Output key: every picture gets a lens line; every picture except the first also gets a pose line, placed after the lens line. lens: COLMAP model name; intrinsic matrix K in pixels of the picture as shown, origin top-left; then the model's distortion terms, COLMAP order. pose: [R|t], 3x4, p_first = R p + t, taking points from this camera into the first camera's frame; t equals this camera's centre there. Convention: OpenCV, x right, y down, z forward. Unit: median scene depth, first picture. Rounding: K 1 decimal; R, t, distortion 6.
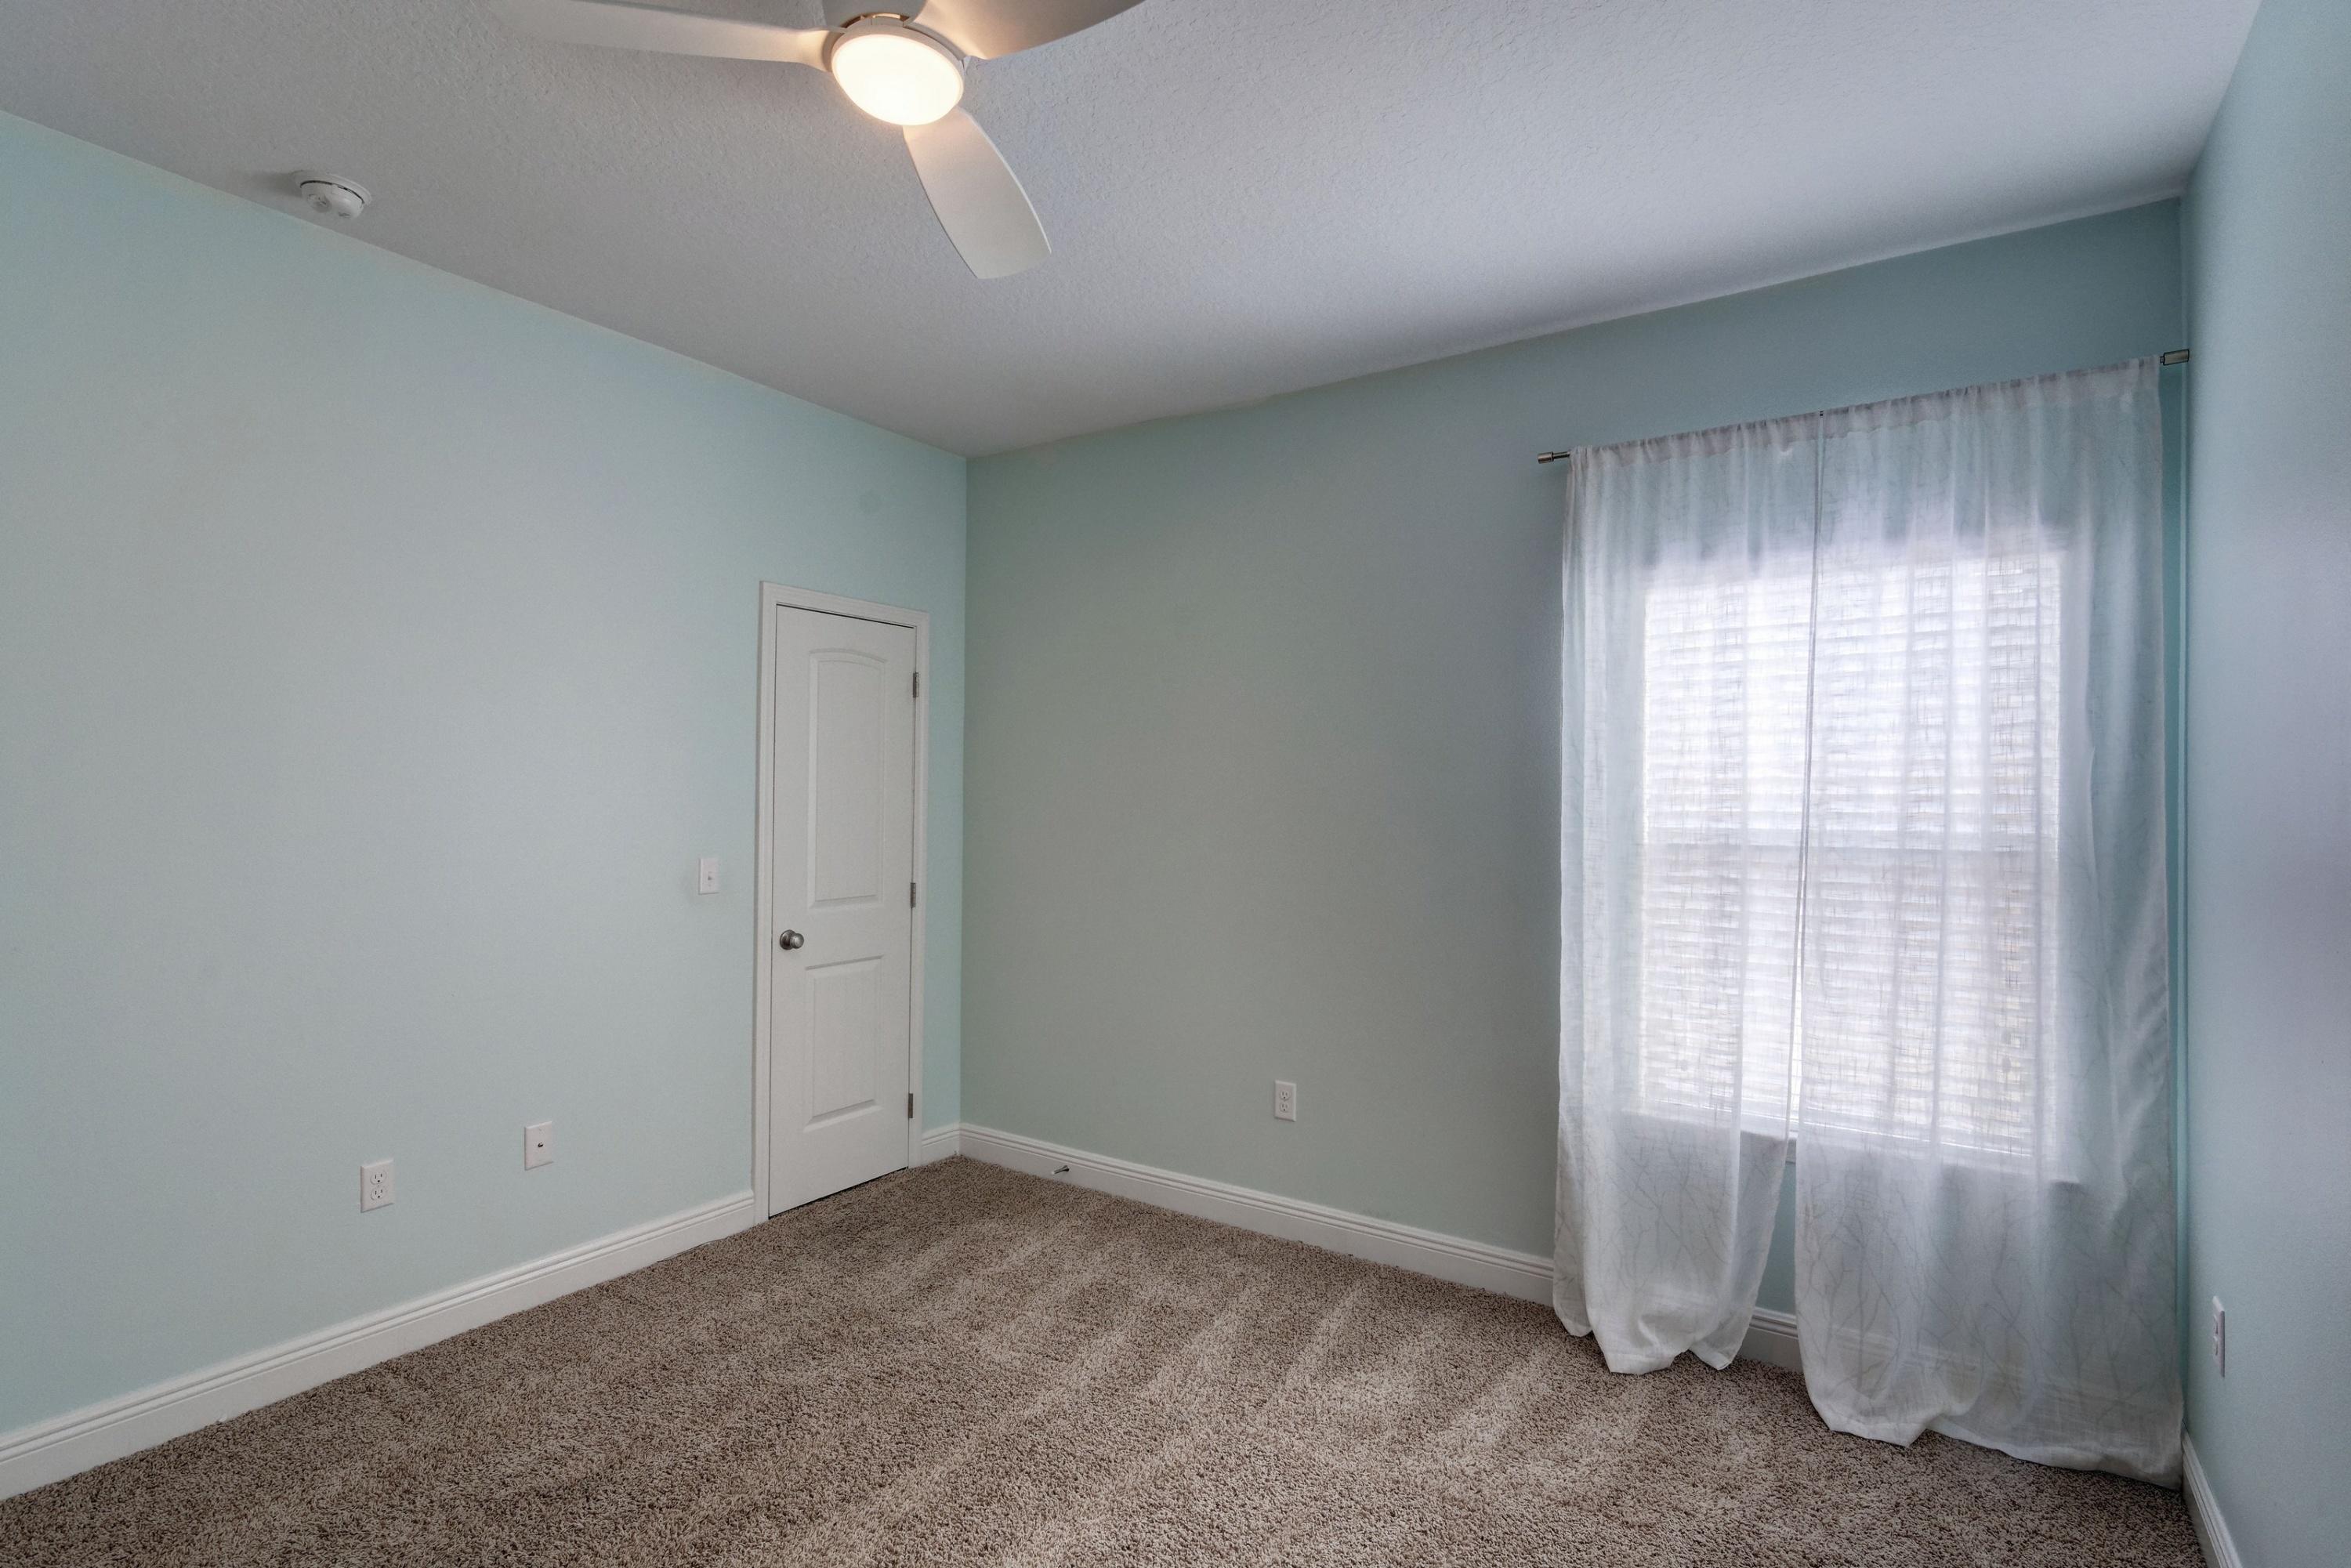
lens RADIAL K [[1092.0, 0, 1175.5], [0, 1092.0, 784.0], [0, 0, 1]] dist [-0.012891, 0.000105]
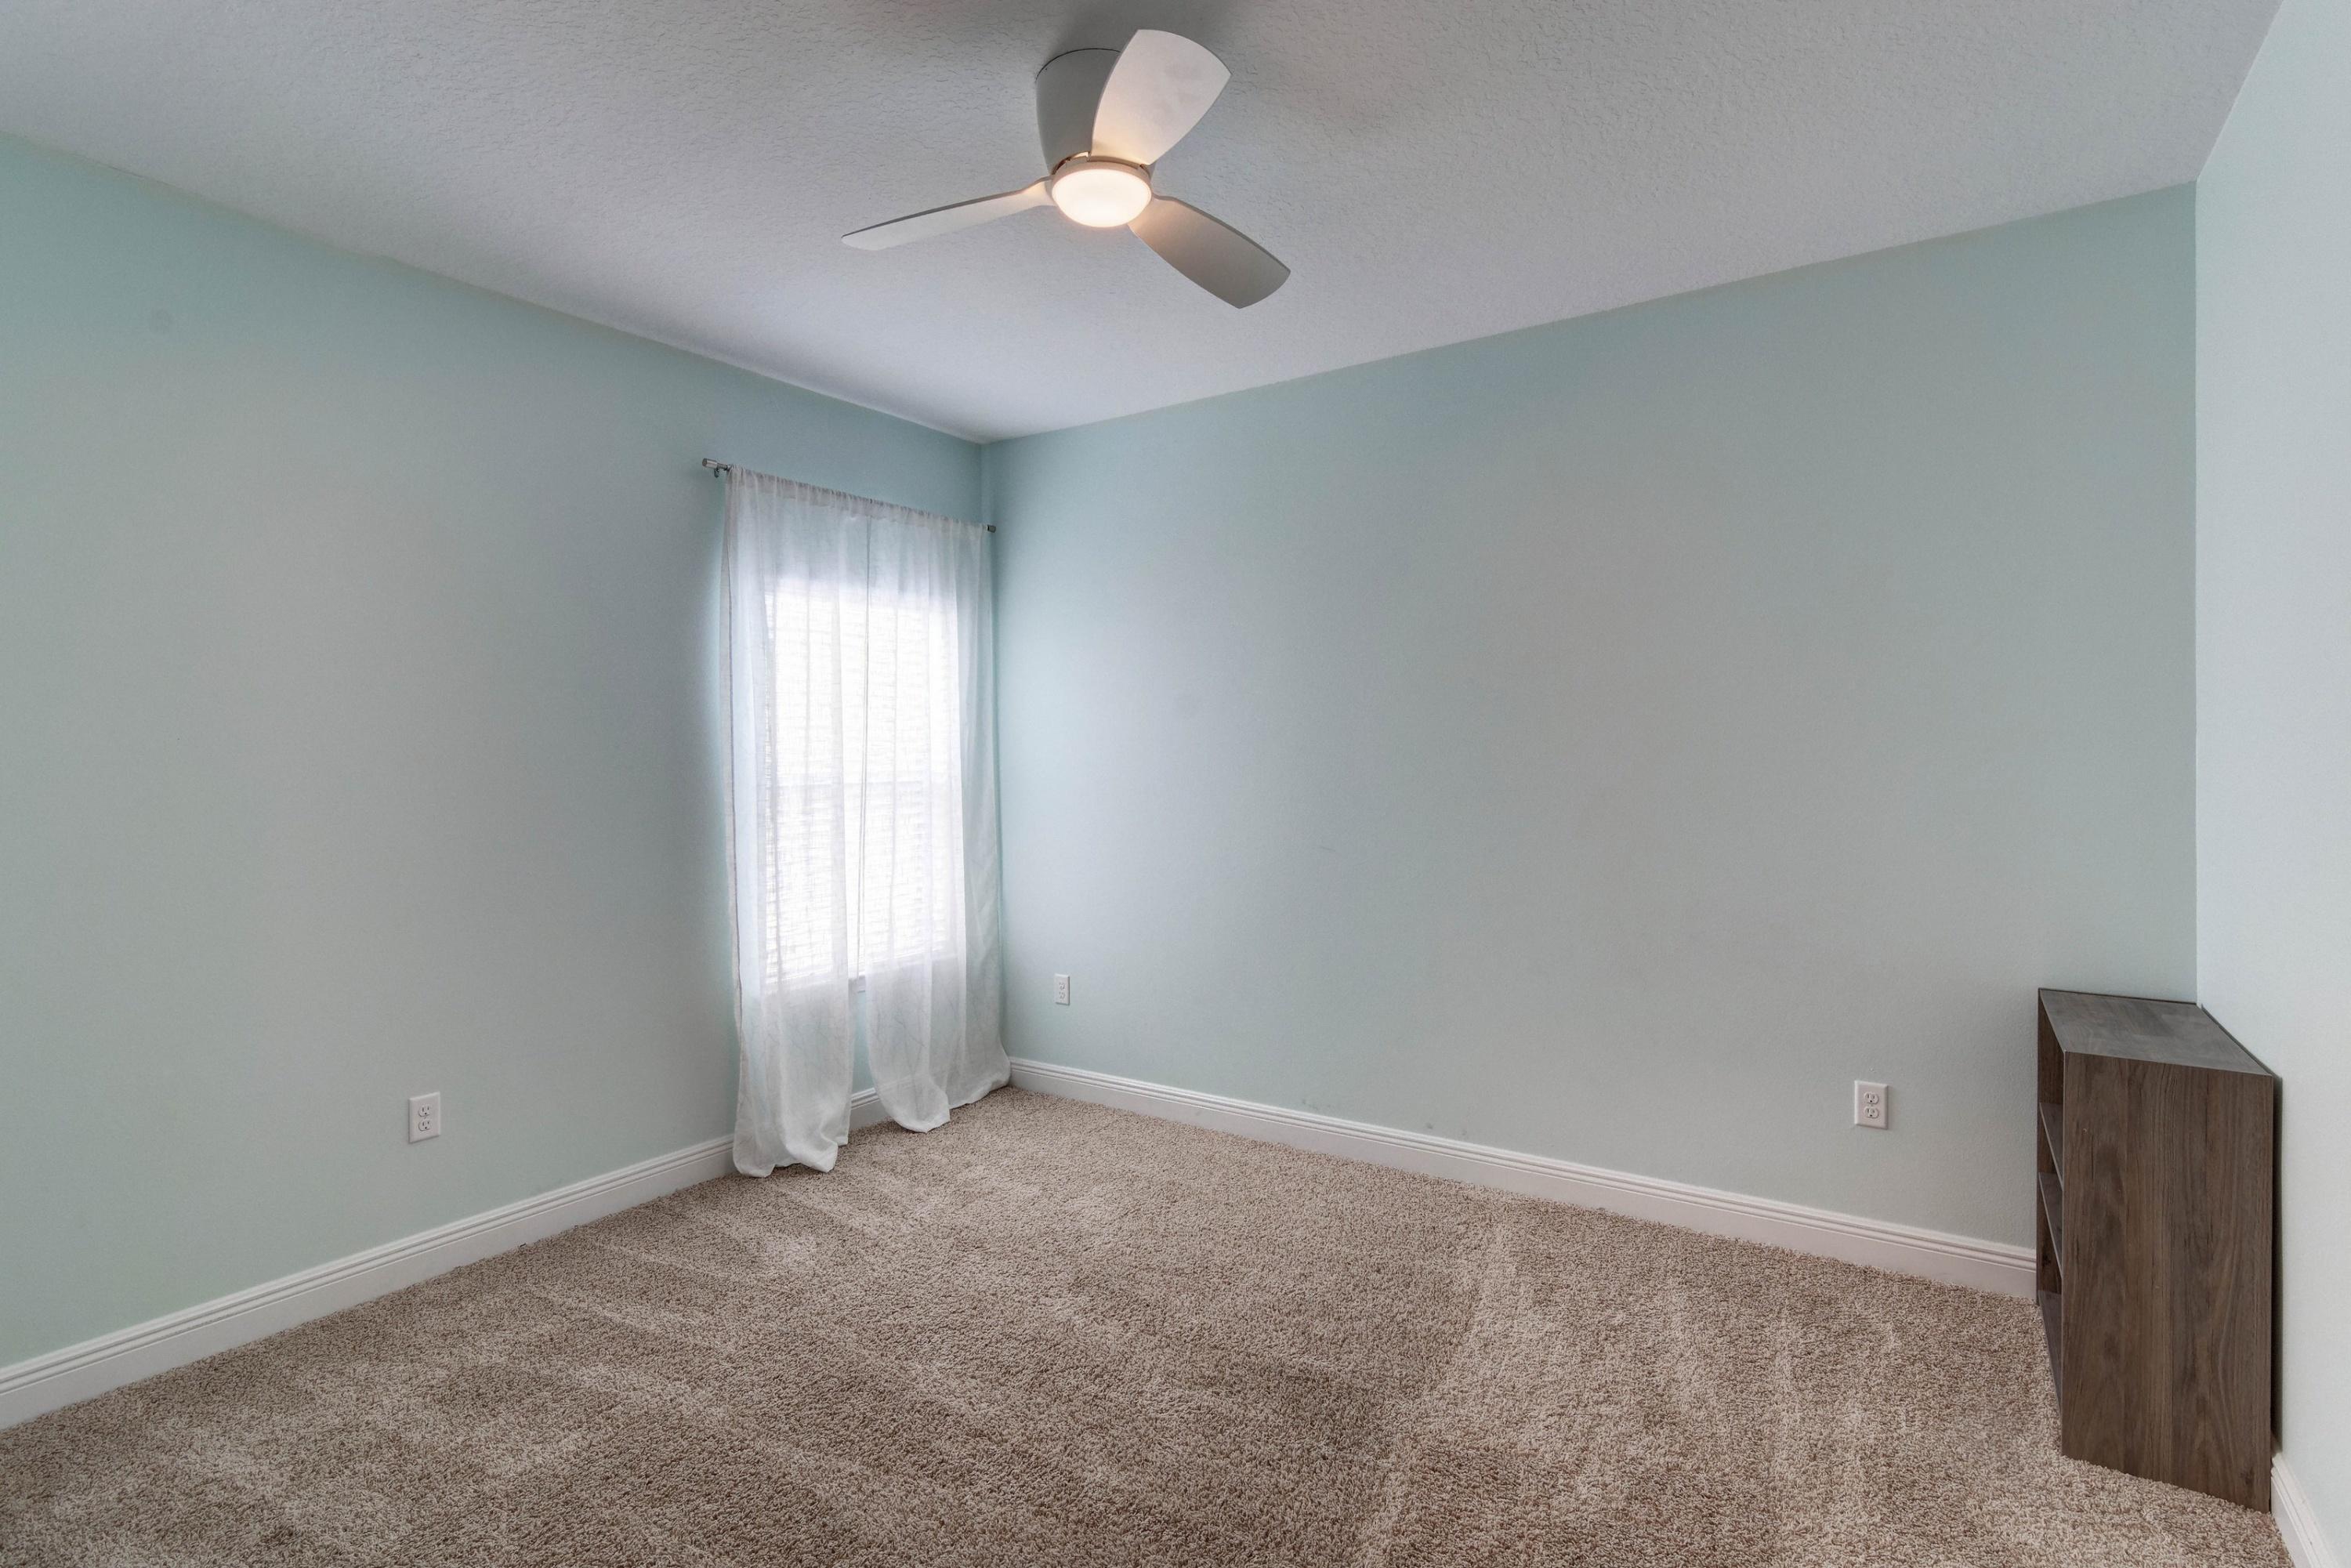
lens RADIAL K [[1136.2, 0, 1174.1], [0, 1136.2, 745.8], [0, 0, 1]] dist [0.000878, -0.000002]
pose [[0.020961, -0.011559, 0.999713, -0.985294], [-0.007557, 0.999903, 0.011720, -0.015354], [-0.999752, -0.007801, 0.020872, 0.521485]]
